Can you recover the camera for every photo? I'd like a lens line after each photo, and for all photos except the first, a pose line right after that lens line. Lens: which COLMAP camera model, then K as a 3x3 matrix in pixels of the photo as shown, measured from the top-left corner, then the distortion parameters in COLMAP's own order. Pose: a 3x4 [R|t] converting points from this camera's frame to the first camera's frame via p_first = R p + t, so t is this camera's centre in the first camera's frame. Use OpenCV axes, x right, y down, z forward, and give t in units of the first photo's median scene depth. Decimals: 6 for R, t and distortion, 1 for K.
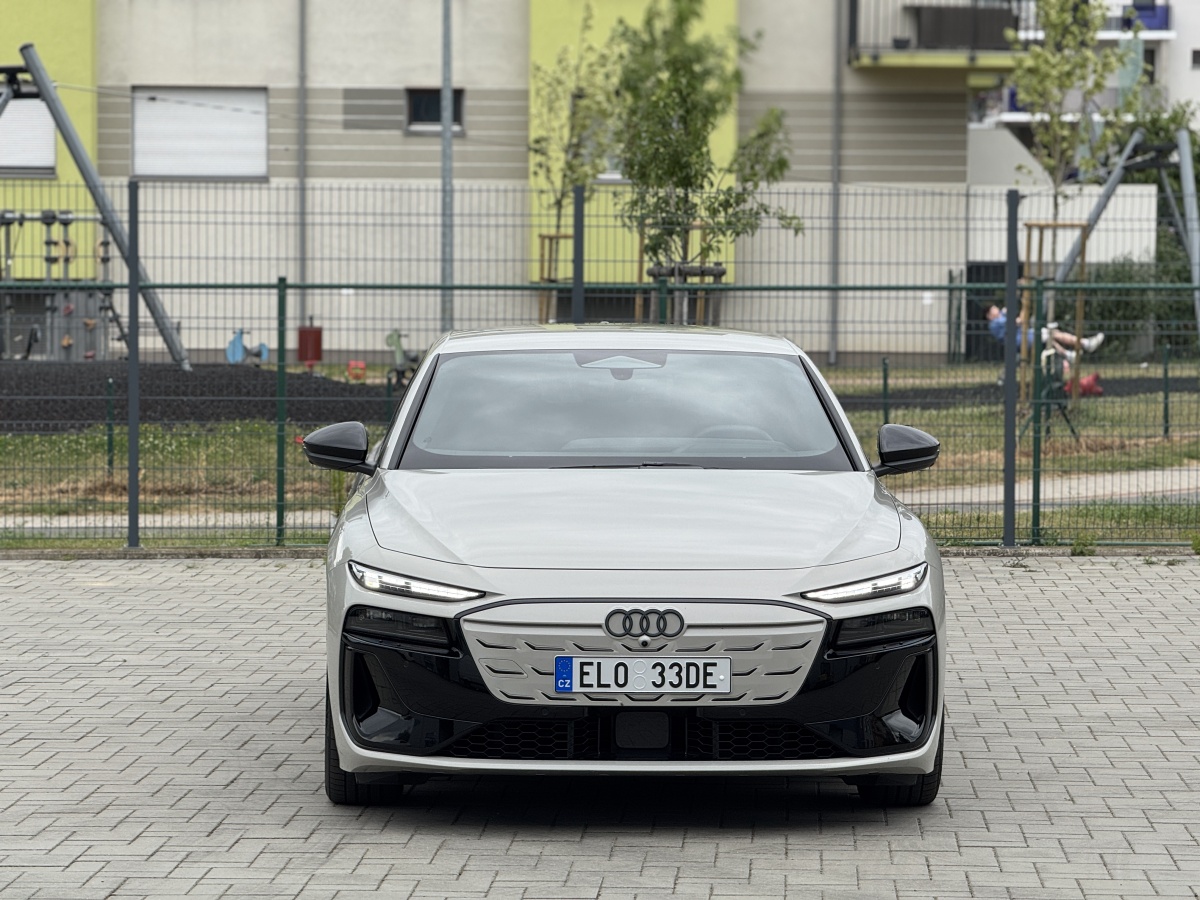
lens RADIAL K [[4243.7, 0, 599.9], [0, 4243.7, 450.7], [0, 0, 1]] dist [0.140013, 0.000000]
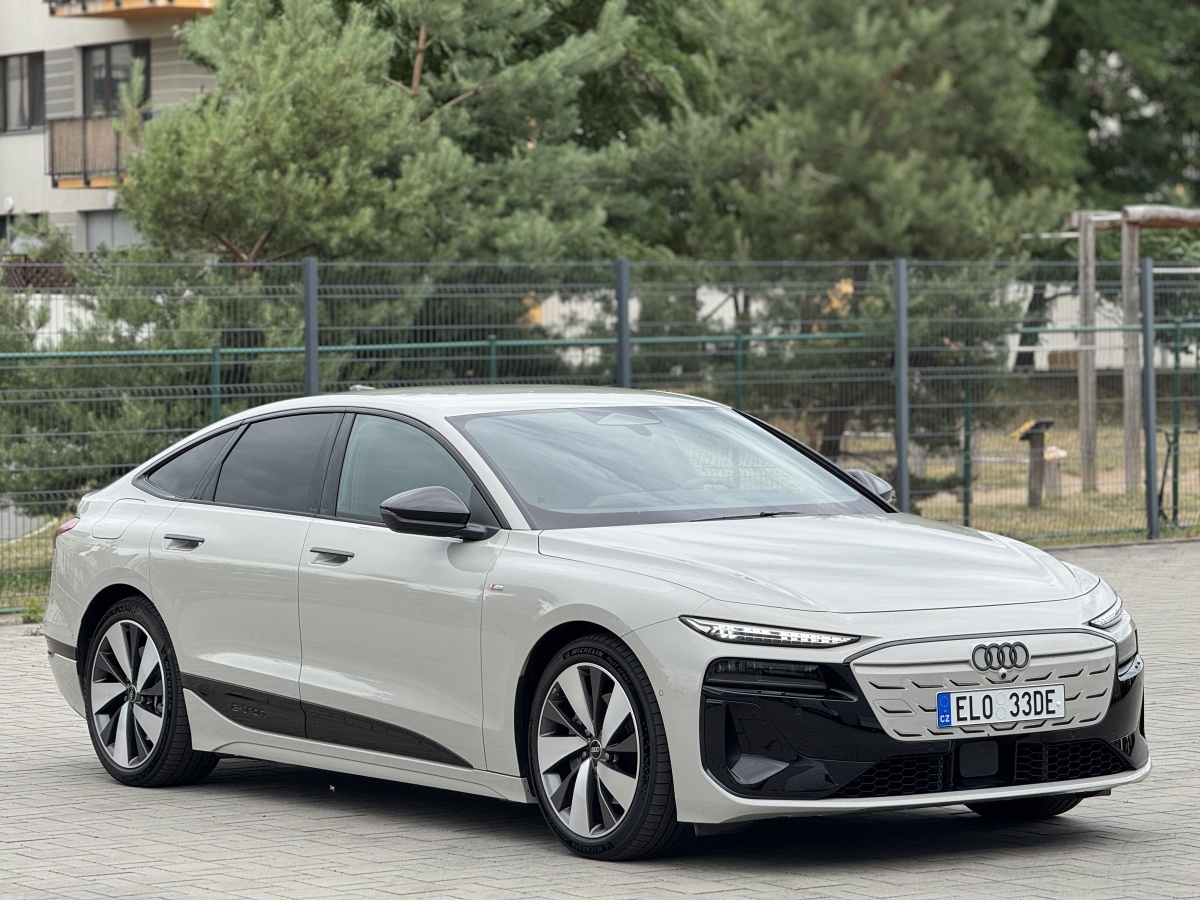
lens RADIAL K [[4243.7, 0, 599.7], [0, 4243.7, 449.3], [0, 0, 1]] dist [0.140013, 0.000000]
pose [[0.844574, -0.035221, 0.534280, -0.635132], [0.045249, 0.998960, -0.005673, -0.009197], [-0.533524, 0.028967, 0.845289, 0.160106]]
